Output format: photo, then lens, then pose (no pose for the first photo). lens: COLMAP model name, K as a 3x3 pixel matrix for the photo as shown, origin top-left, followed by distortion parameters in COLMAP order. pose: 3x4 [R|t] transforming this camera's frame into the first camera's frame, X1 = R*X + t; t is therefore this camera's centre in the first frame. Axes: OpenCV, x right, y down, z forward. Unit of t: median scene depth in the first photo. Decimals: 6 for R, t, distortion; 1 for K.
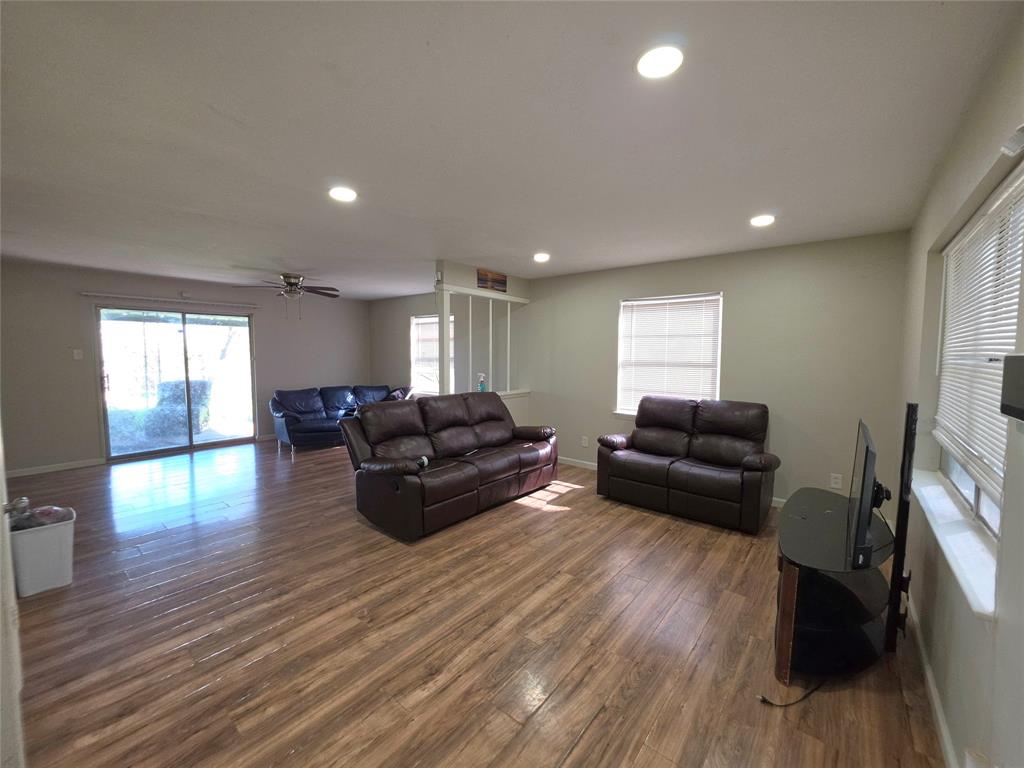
lens RADIAL K [[414.5, 0, 517.8], [0, 414.5, 381.4], [0, 0, 1]] dist [-0.002068, -0.000030]
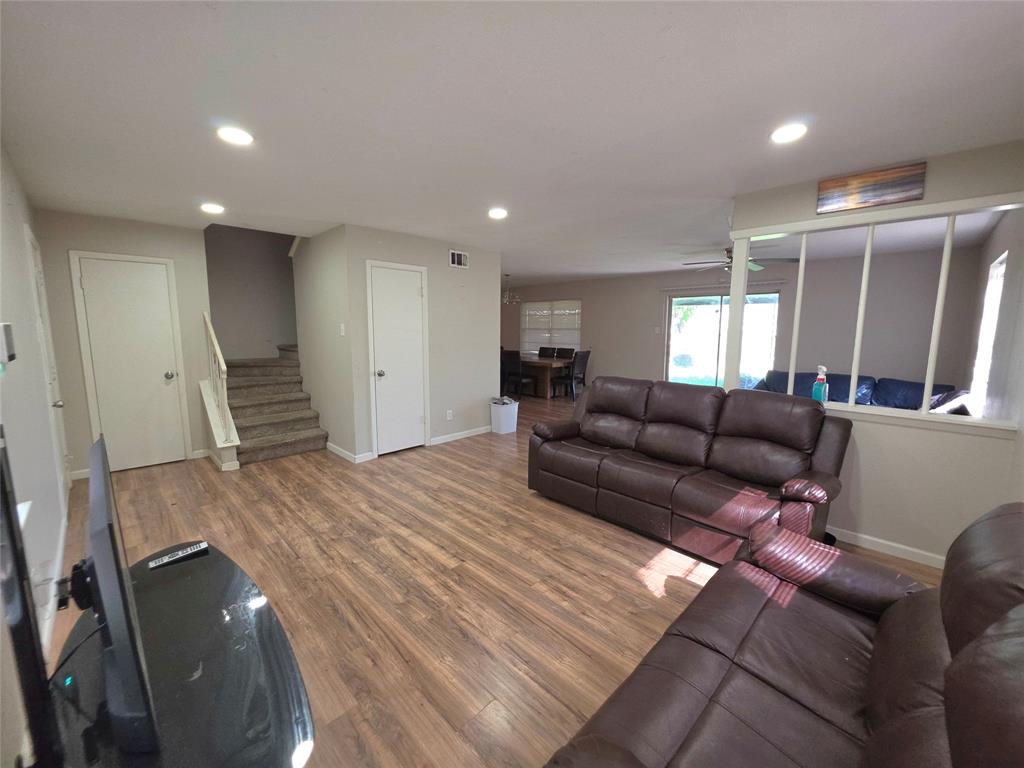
lens RADIAL K [[414.5, 0, 516.5], [0, 414.5, 382.4], [0, 0, 1]] dist [-0.002068, -0.000030]
pose [[-0.108540, 0.127588, -0.985870, 0.986529], [-0.072457, 0.988076, 0.135850, -0.082107], [0.991448, 0.086178, -0.098001, 1.201900]]
